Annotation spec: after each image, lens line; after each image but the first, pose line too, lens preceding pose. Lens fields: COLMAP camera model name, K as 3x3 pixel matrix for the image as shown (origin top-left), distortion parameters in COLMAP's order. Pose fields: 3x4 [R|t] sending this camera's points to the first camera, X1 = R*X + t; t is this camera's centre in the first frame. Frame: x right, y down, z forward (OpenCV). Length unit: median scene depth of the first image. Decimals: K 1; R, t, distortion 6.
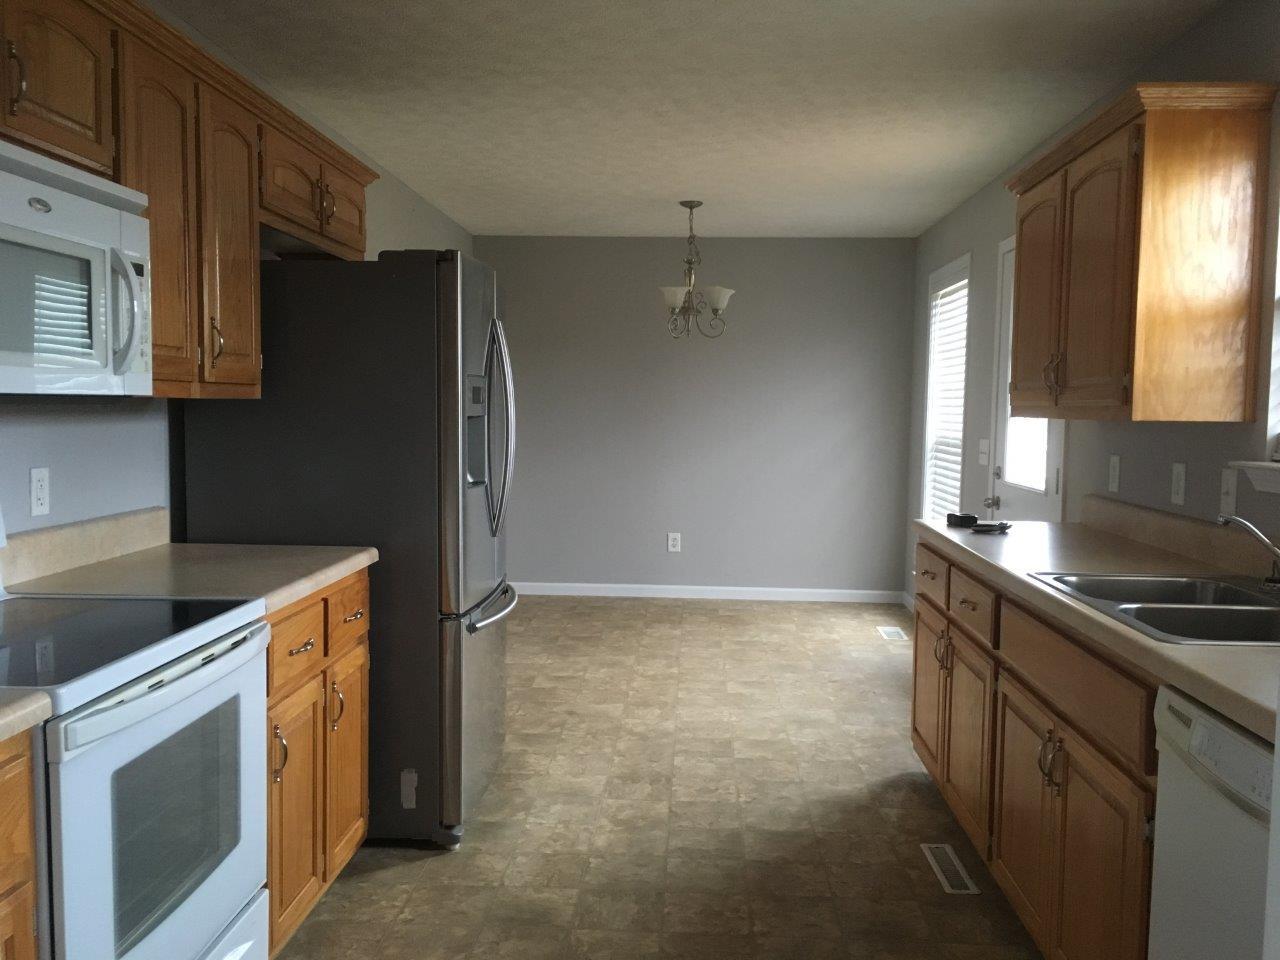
lens RADIAL K [[1092.0, 0, 640.0], [0, 1092.0, 480.0], [0, 0, 1]] dist [0.085294, -0.105954]
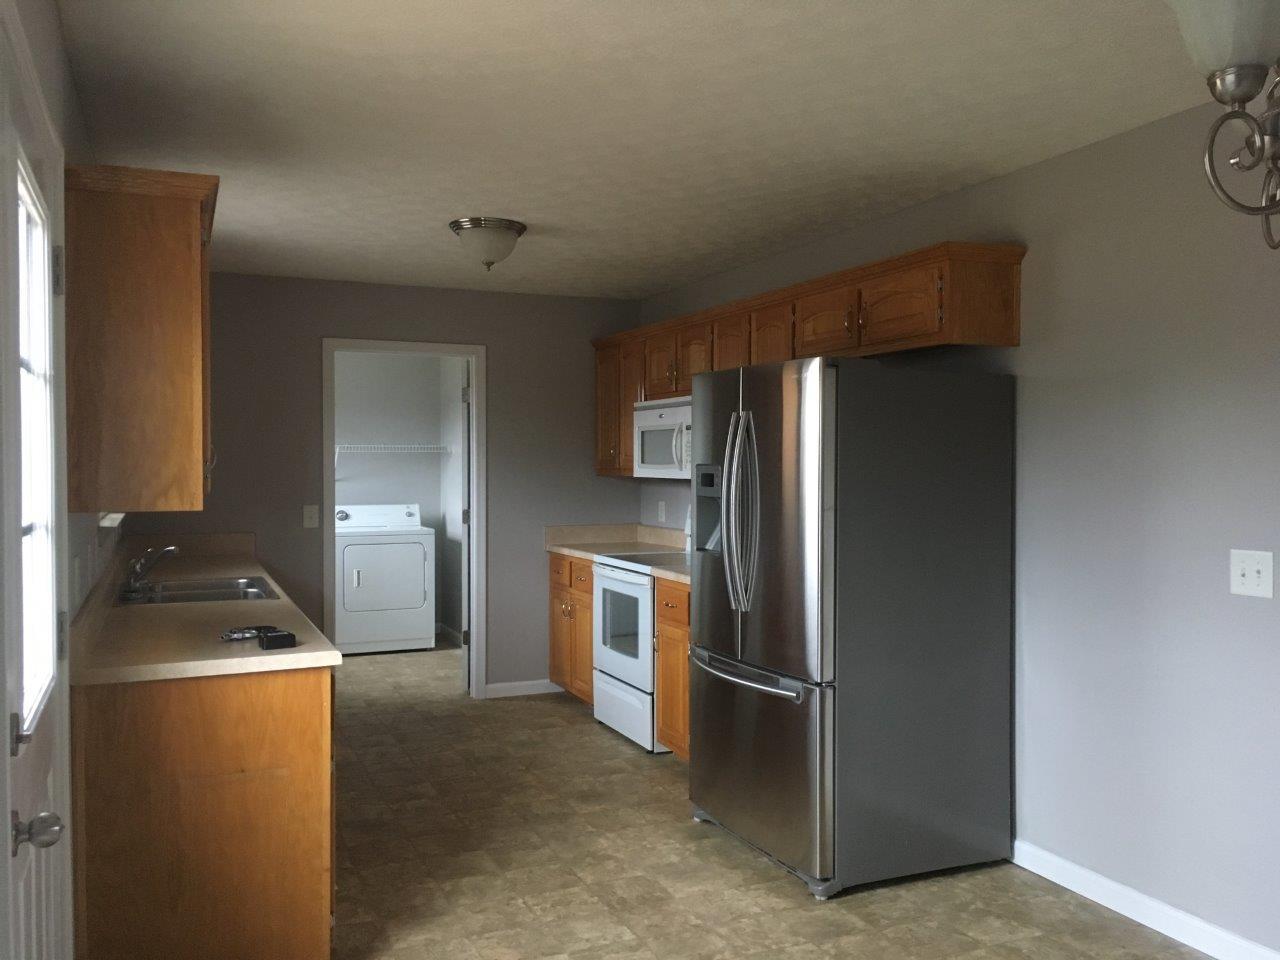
lens RADIAL K [[1092.0, 0, 640.0], [0, 1092.0, 480.0], [0, 0, 1]] dist [0.085294, -0.105954]
pose [[-0.897738, -0.006698, -0.440479, 0.431848], [-0.043041, 0.996434, 0.072570, -0.150771], [0.438422, 0.084108, -0.894825, 1.908273]]
